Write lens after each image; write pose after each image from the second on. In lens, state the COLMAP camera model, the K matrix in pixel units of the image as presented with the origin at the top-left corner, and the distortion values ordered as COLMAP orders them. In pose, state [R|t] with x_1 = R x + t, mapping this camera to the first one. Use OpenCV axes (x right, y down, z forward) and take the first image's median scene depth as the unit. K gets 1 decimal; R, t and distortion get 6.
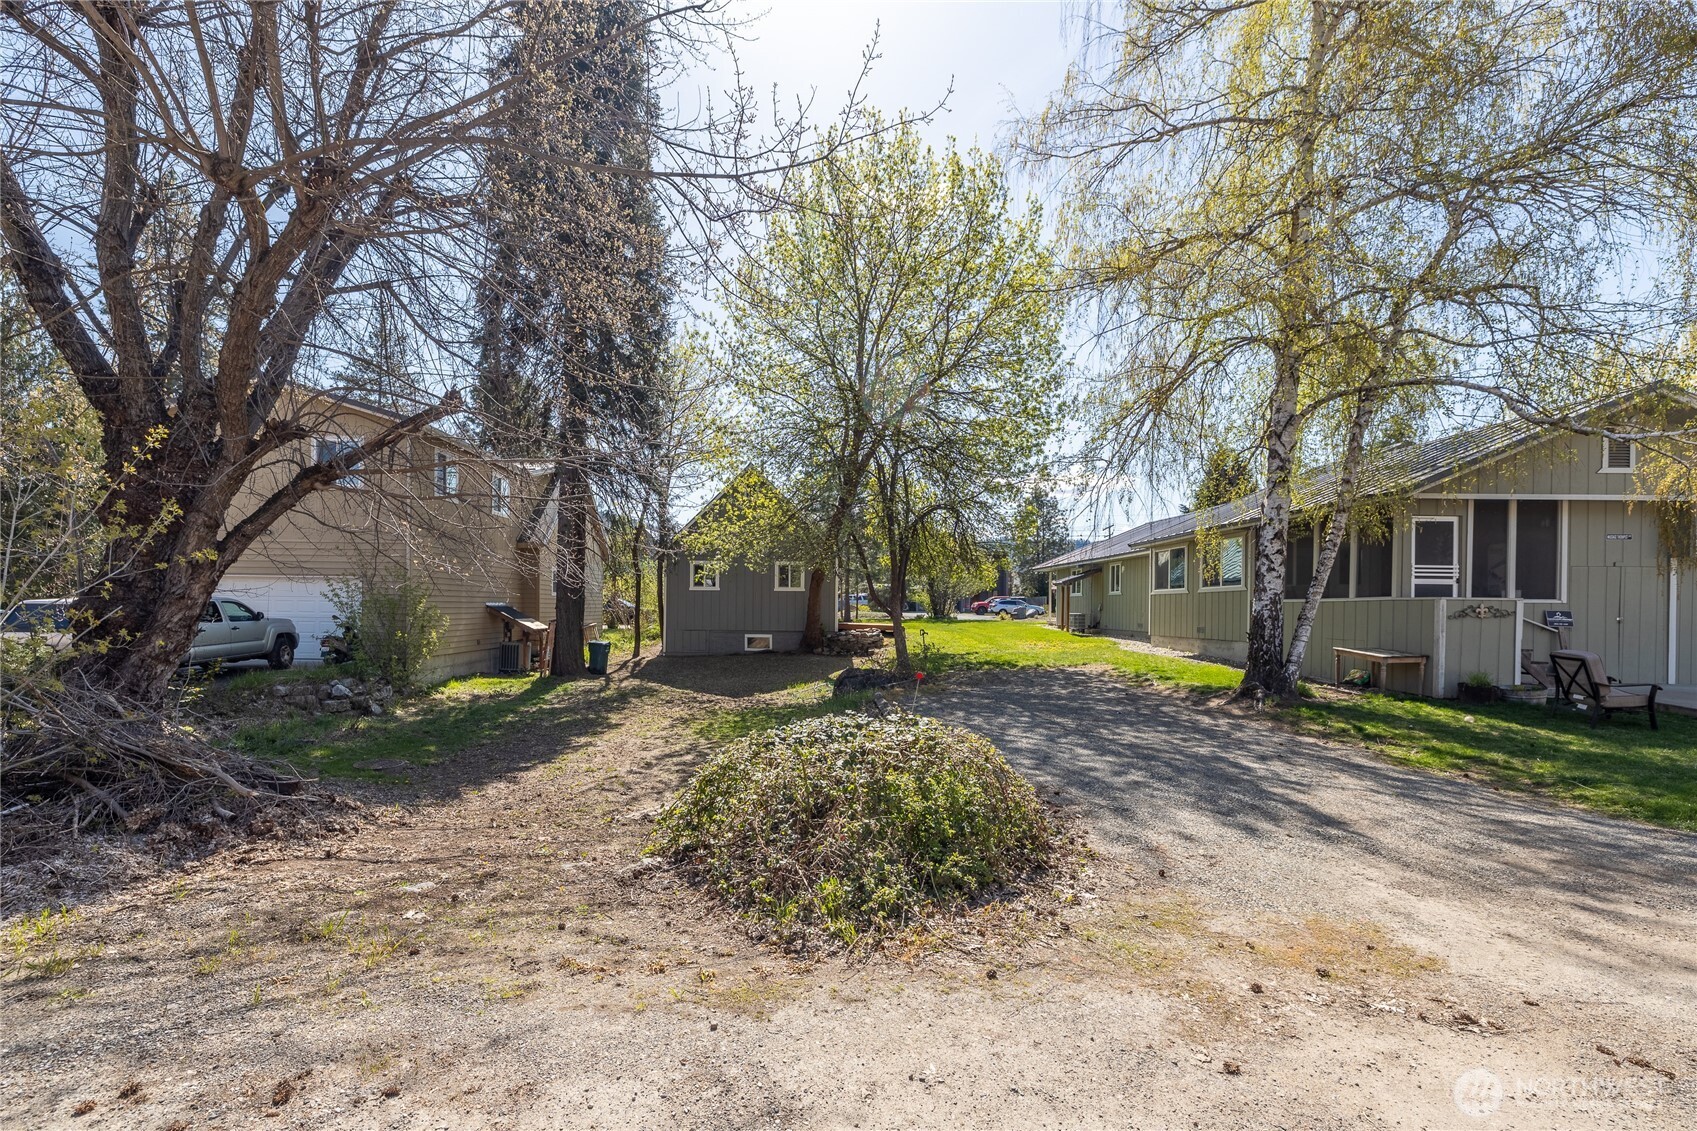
lens RADIAL K [[724.5, 0, 846.9], [0, 724.5, 589.8], [0, 0, 1]] dist [-0.001803, -0.000059]
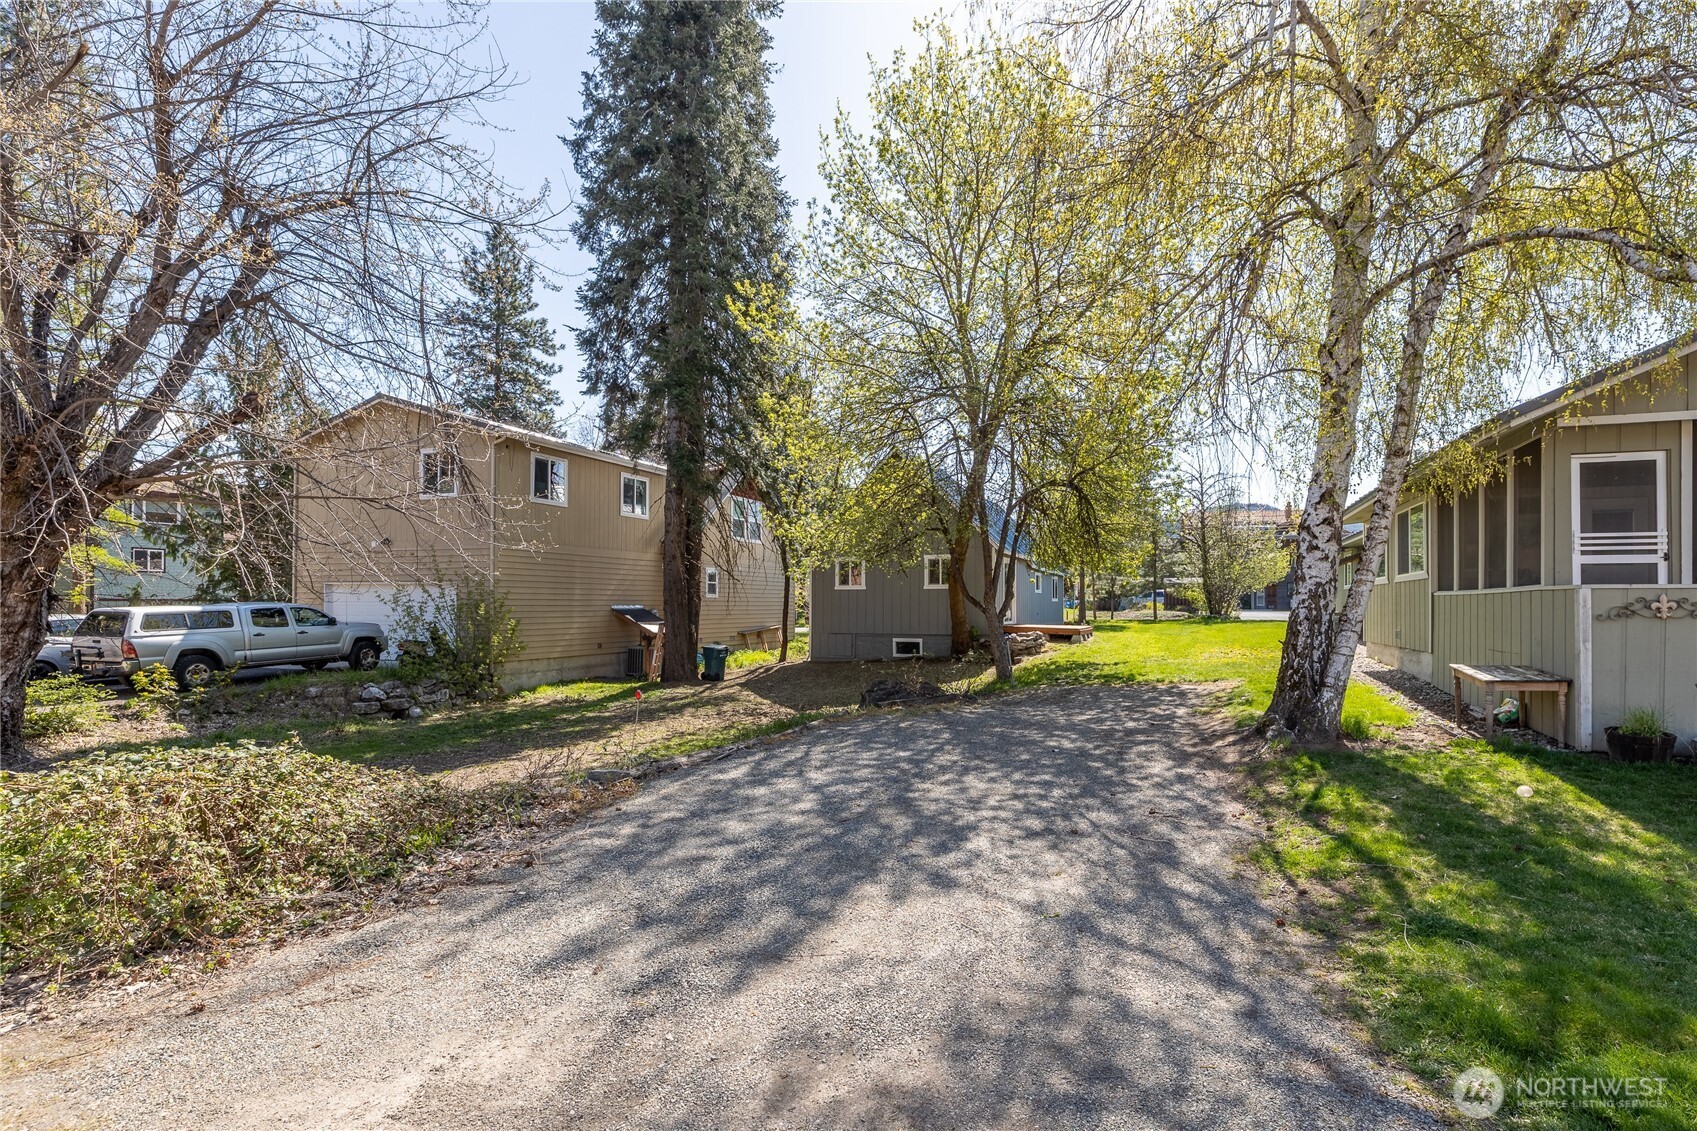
lens RADIAL K [[797.4, 0, 848.5], [0, 797.4, 565.5], [0, 0, 1]] dist [-0.001575, -0.000022]
pose [[0.950267, -0.026047, -0.310344, 0.403612], [0.017465, 0.999385, -0.030401, 0.003415], [0.310945, 0.023469, 0.950138, 0.154257]]
